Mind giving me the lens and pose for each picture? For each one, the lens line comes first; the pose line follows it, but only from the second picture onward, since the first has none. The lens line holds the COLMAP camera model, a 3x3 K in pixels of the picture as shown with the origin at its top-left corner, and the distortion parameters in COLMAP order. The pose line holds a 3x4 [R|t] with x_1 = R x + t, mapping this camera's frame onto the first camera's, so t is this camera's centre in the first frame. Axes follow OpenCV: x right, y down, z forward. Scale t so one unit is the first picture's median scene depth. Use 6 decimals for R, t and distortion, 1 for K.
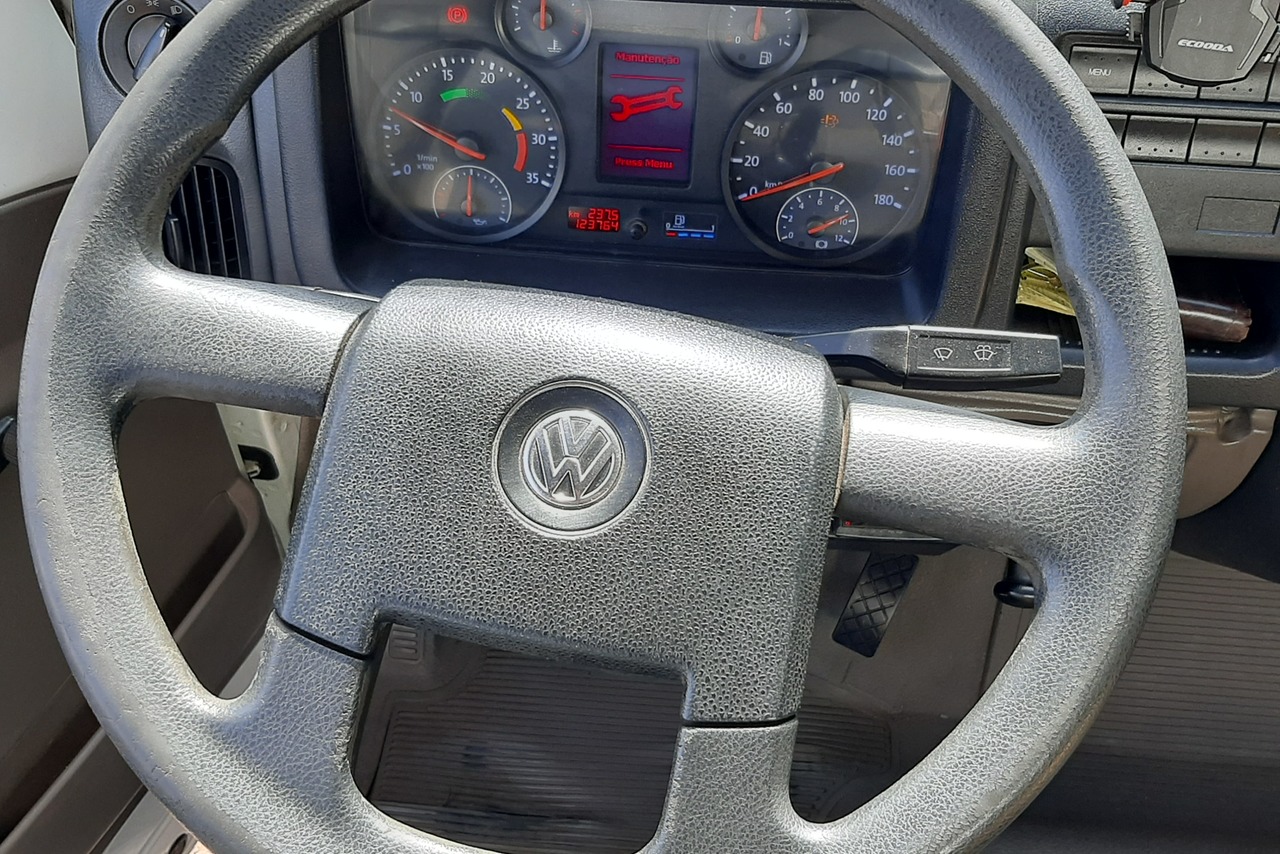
lens RADIAL K [[1350.0, 0, 639.9], [0, 1350.0, 426.8], [0, 0, 1]] dist [0.132708, 0.000000]
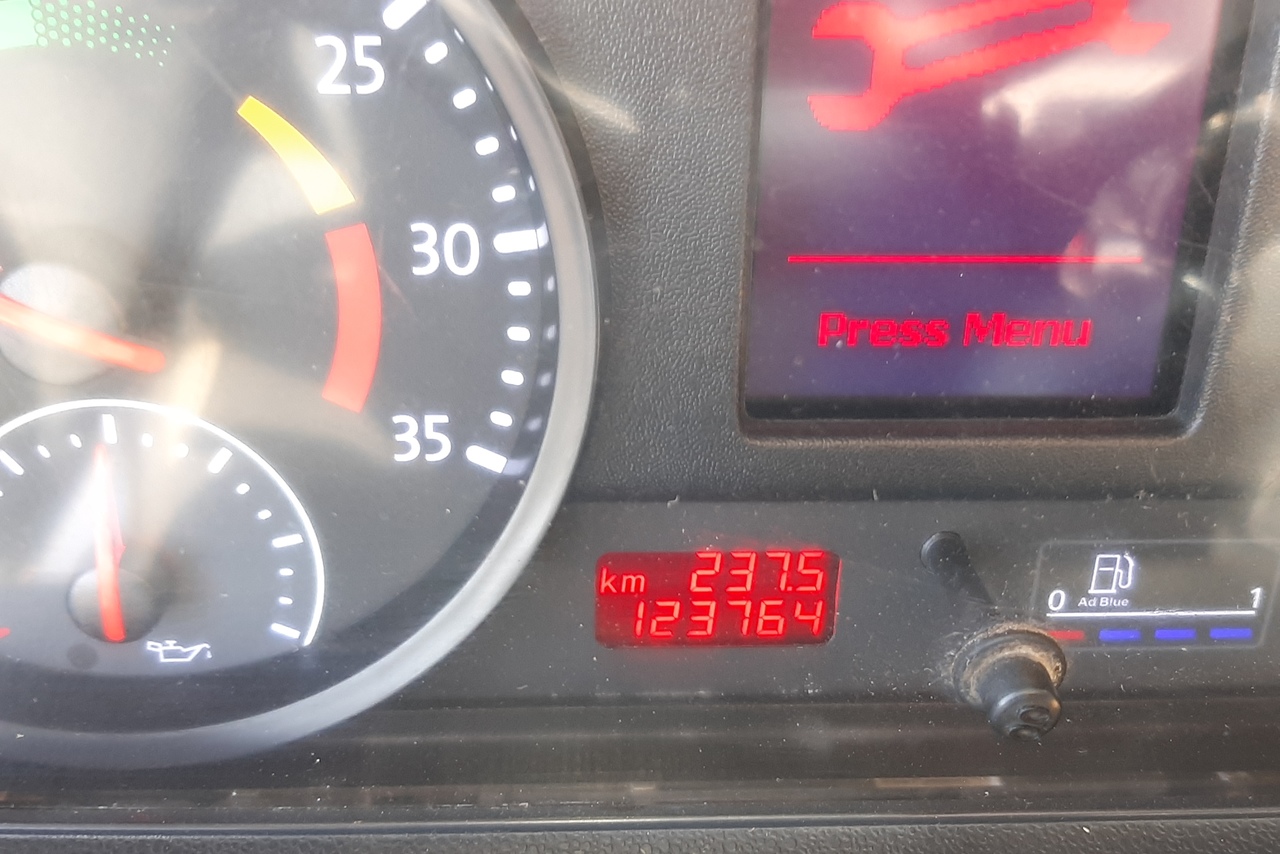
lens RADIAL K [[1350.0, 0, 639.4], [0, 1350.0, 426.4], [0, 0, 1]] dist [0.132708, 0.000000]
pose [[0.990046, -0.075807, 0.118588, -0.070884], [0.089096, 0.989808, -0.111091, -0.159923], [-0.108958, 0.120550, 0.986710, 0.795635]]
